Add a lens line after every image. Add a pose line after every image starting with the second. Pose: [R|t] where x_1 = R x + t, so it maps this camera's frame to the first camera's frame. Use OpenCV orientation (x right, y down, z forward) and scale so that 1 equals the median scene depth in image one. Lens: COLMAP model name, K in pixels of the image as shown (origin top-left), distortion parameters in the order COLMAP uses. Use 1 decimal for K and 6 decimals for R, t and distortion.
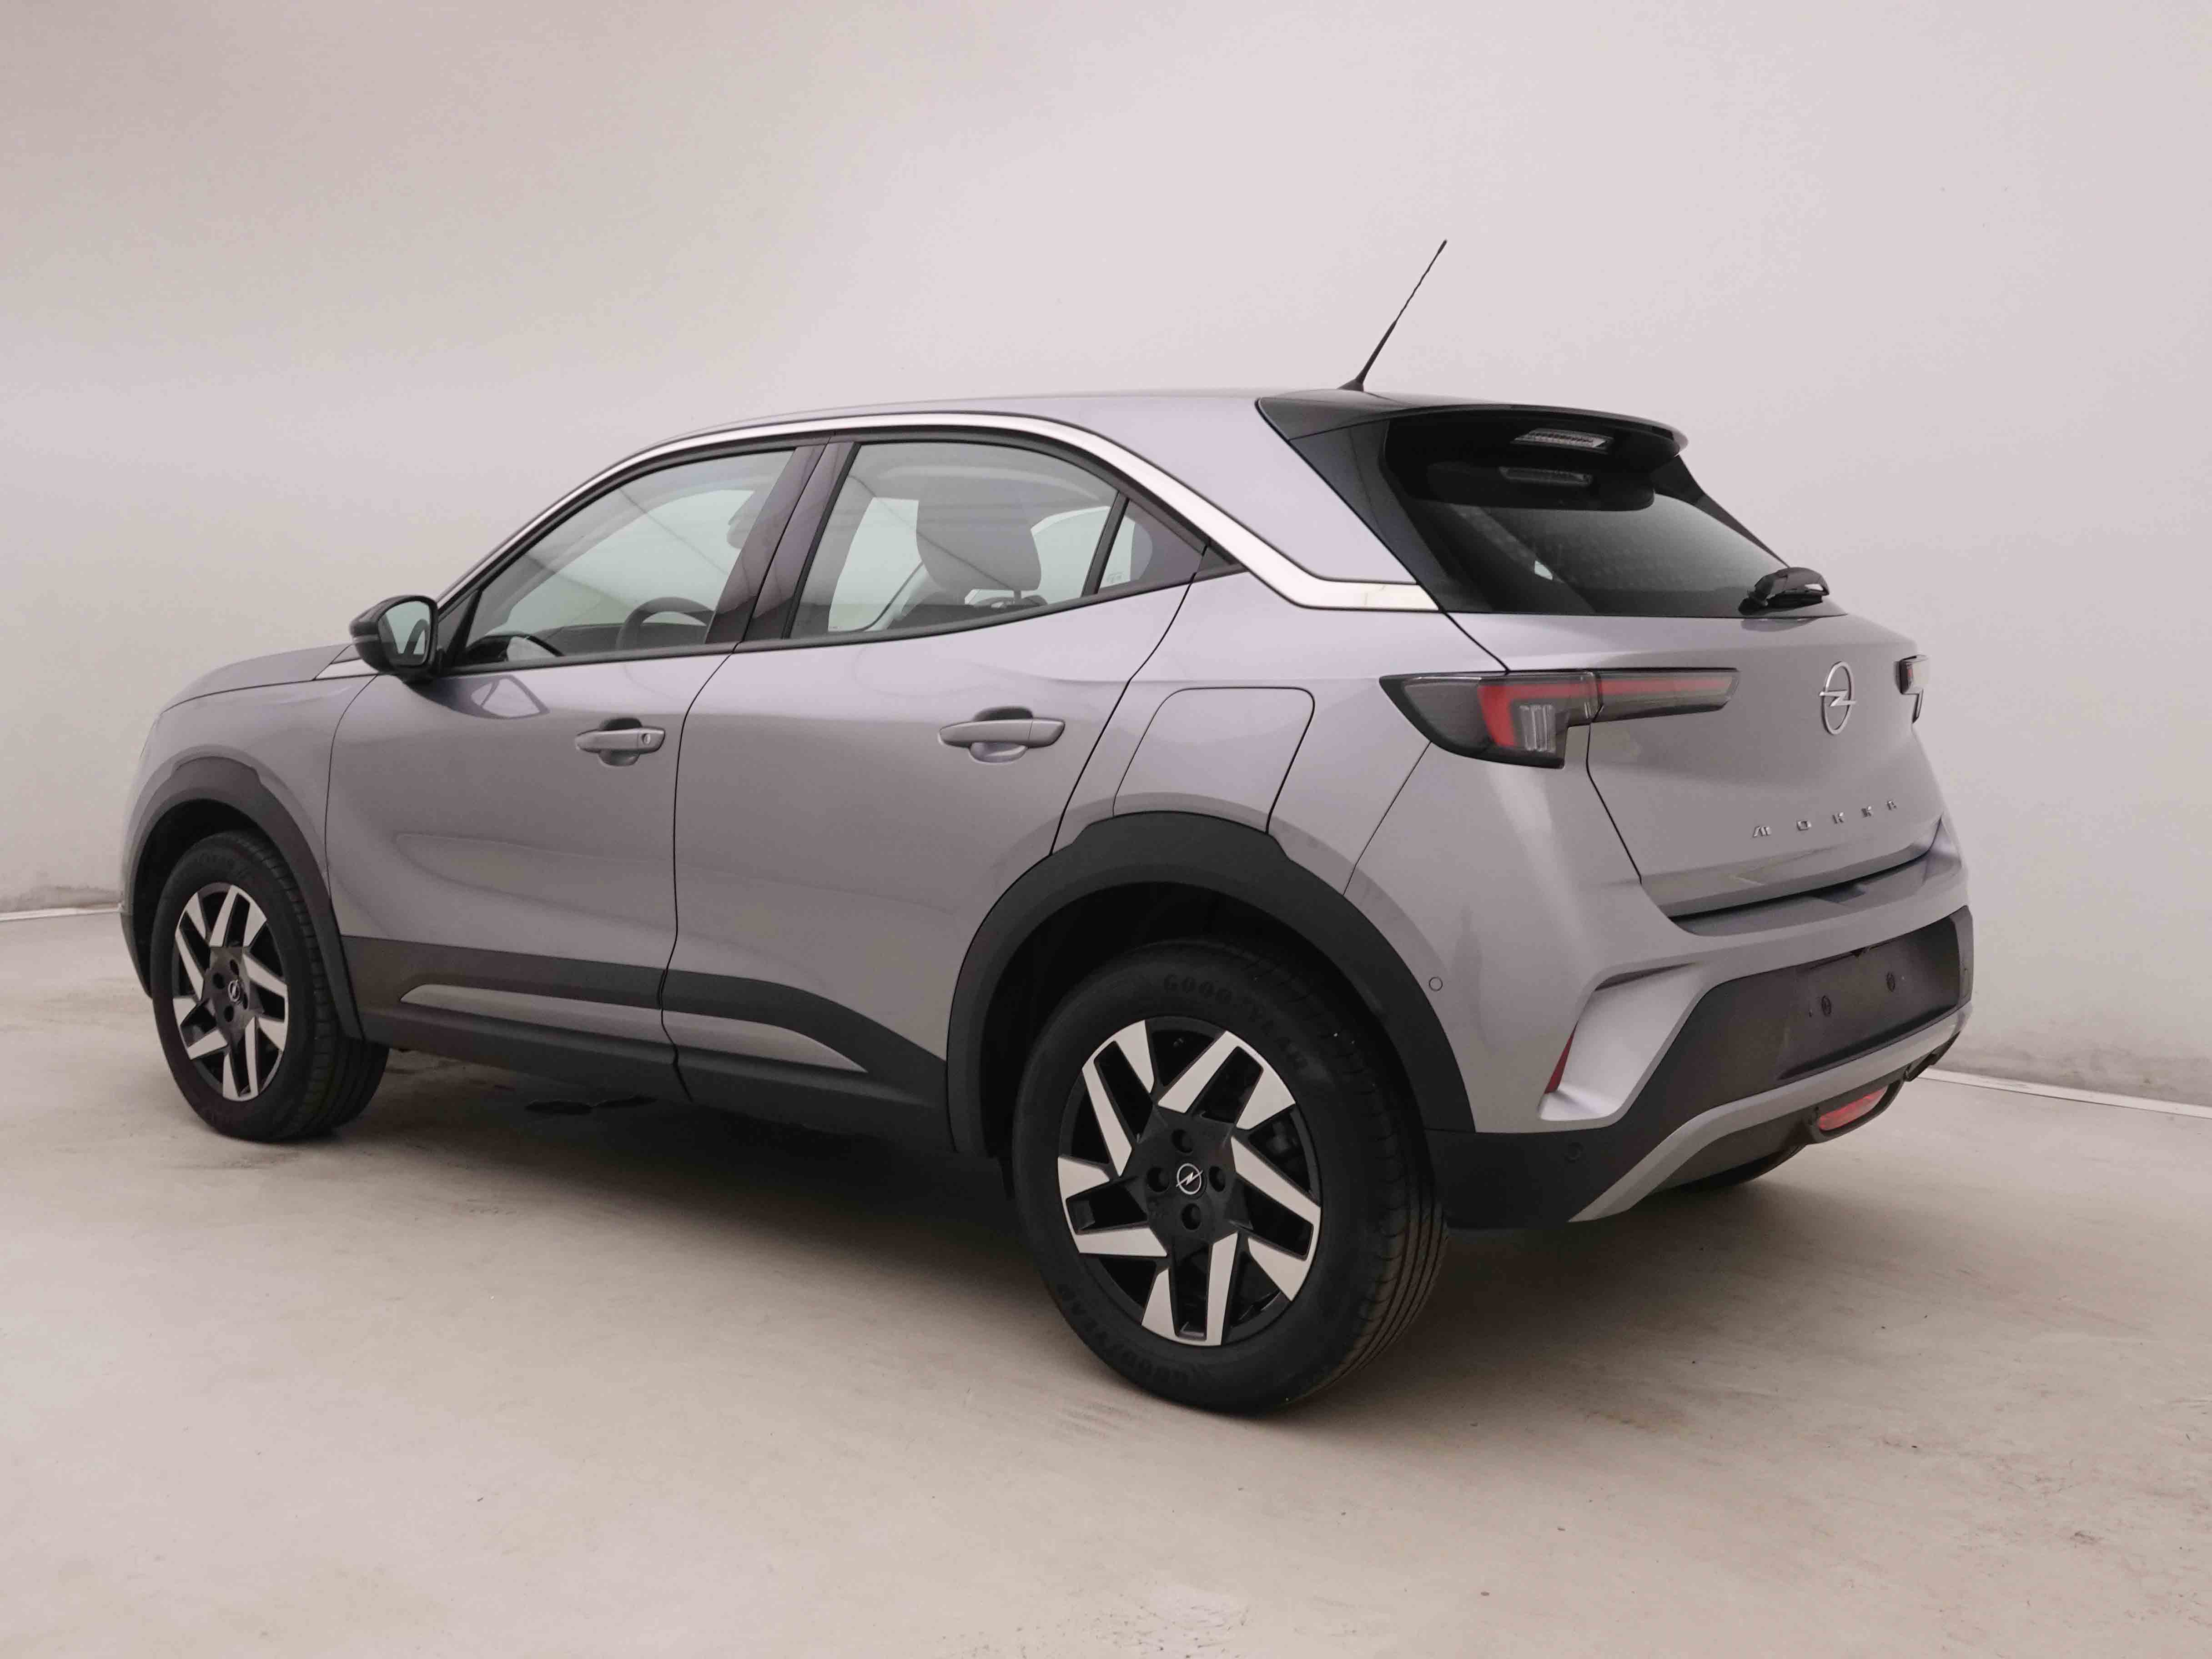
lens RADIAL K [[2132.1, 0, 1106.0], [0, 2132.1, 829.5], [0, 0, 1]] dist [0.010376, 0.014585]
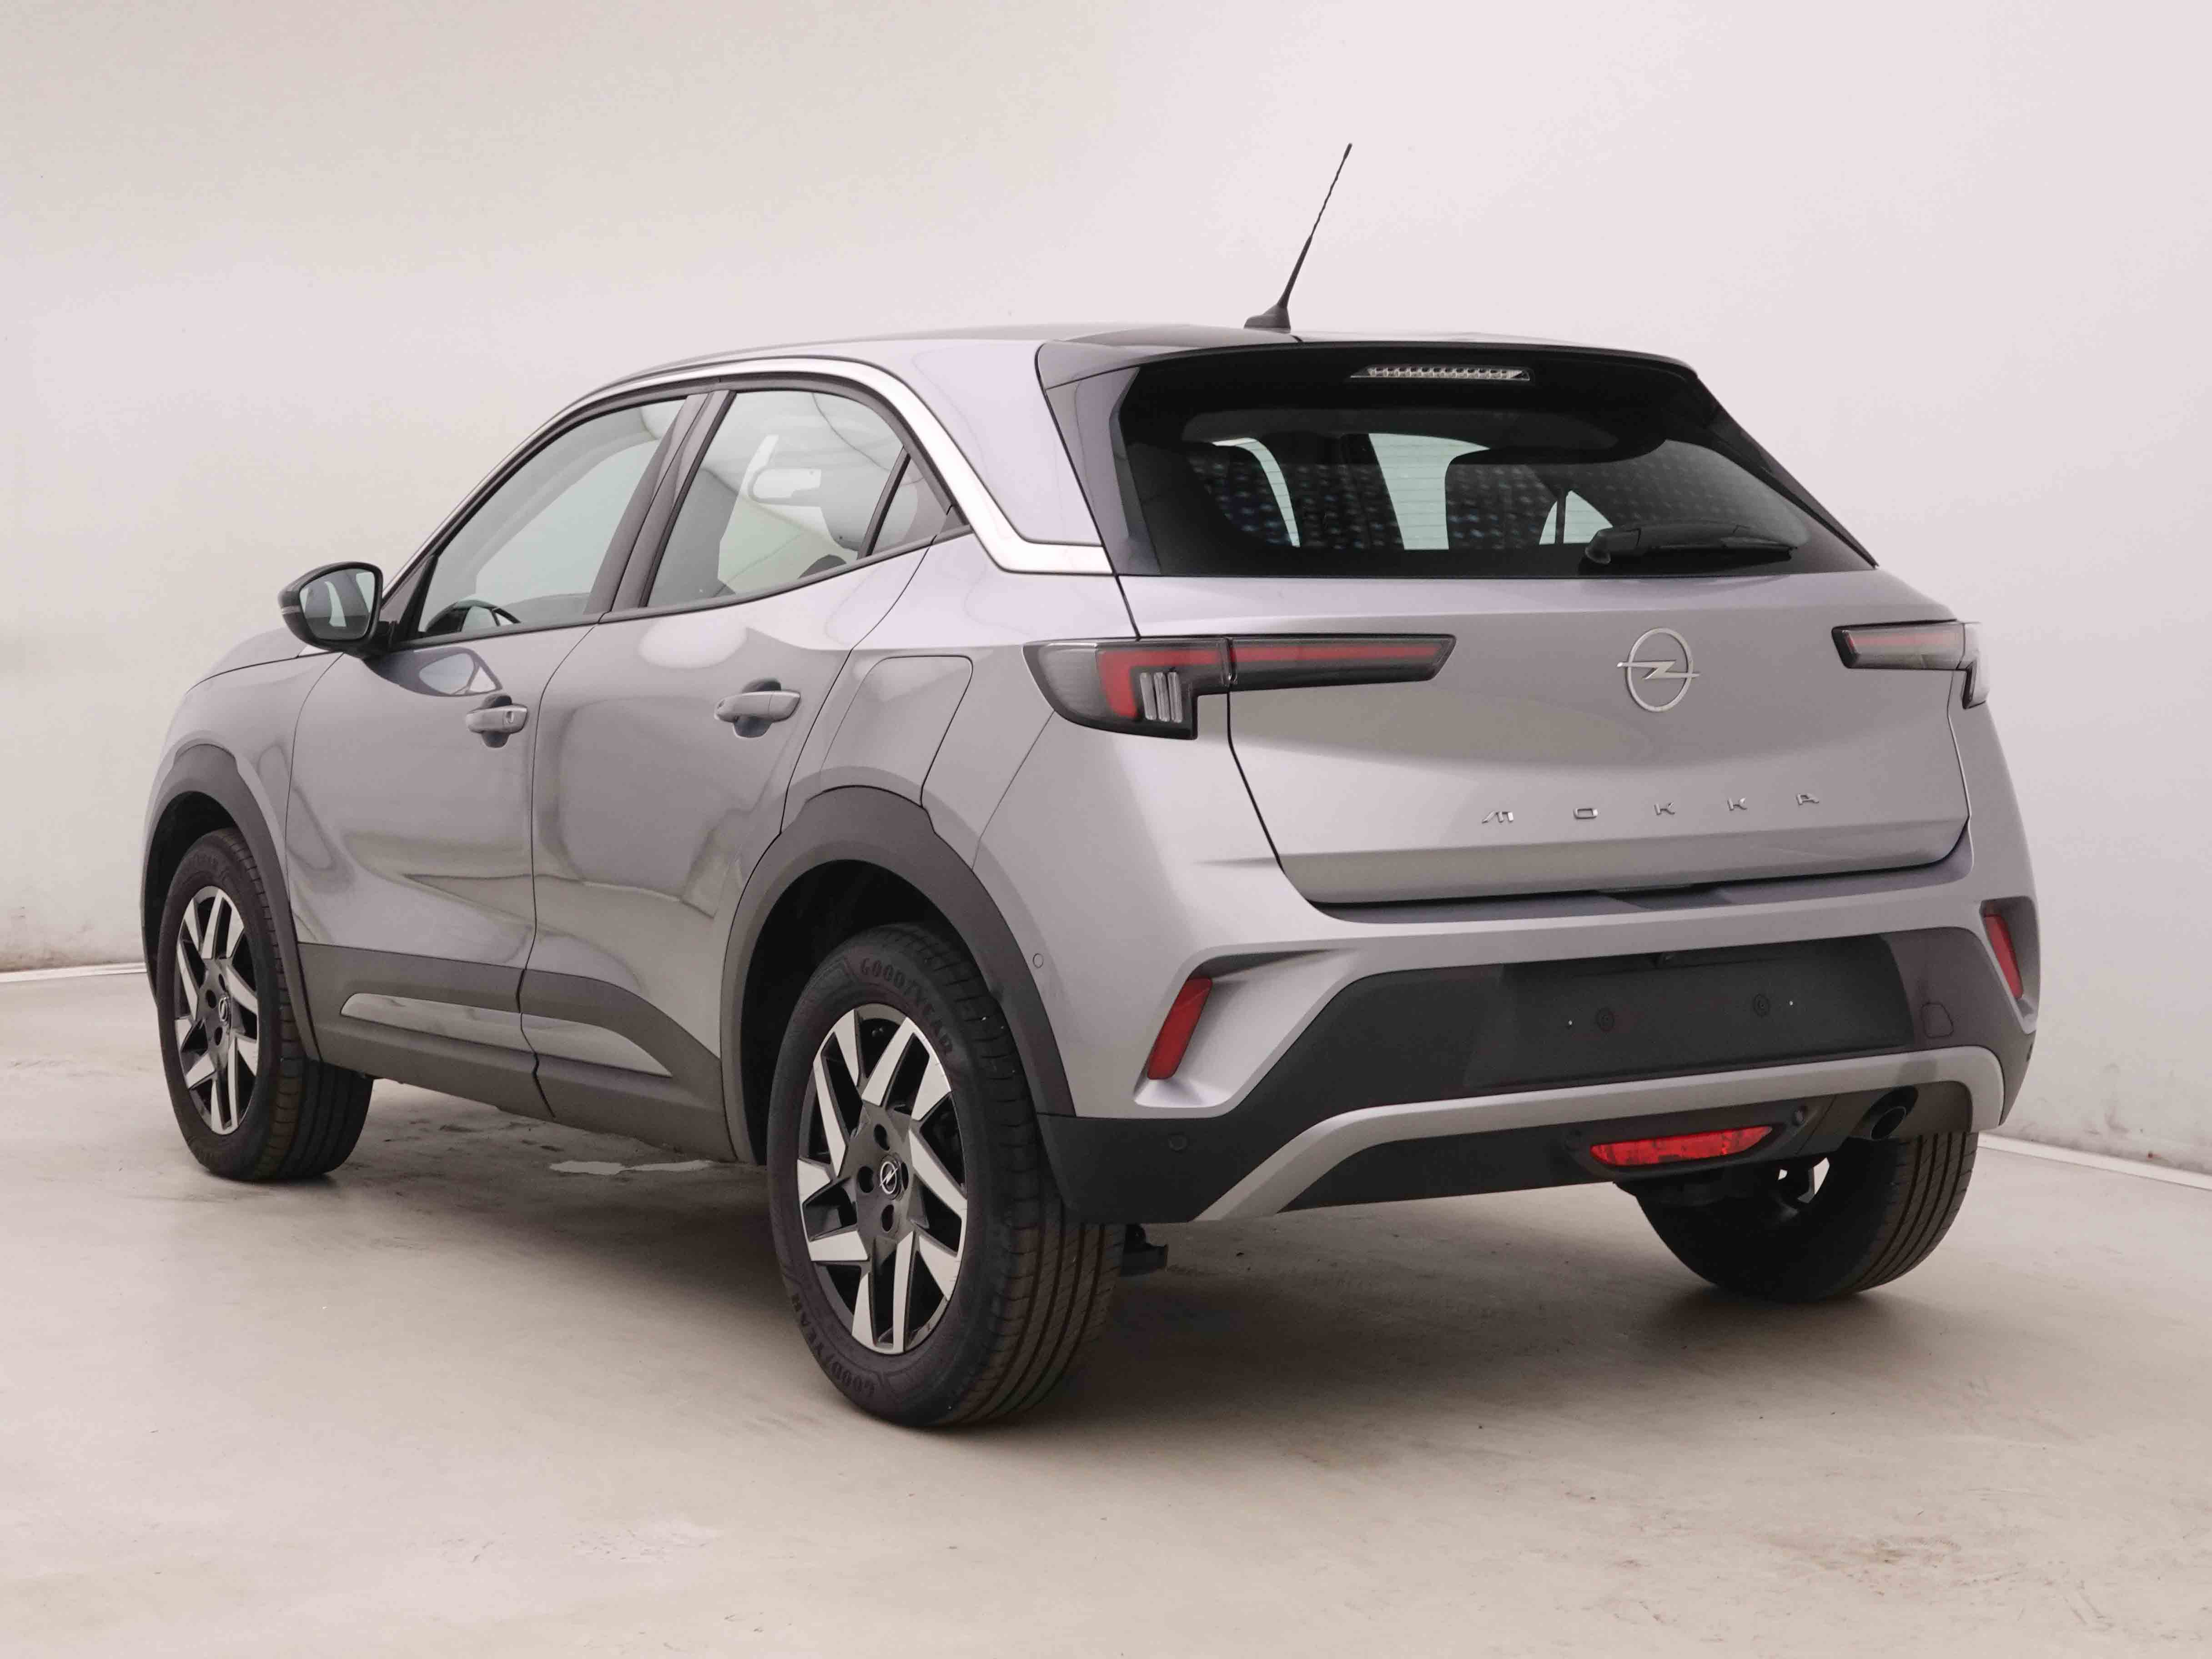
lens RADIAL K [[3574.0, 0, 1106.0], [0, 3574.0, 829.5], [0, 0, 1]] dist [0.019957, -0.085838]
pose [[0.955437, 0.013424, -0.294889, 0.550646], [-0.021673, 0.999459, -0.024721, 0.043741], [0.294397, 0.030010, 0.955212, -0.448721]]
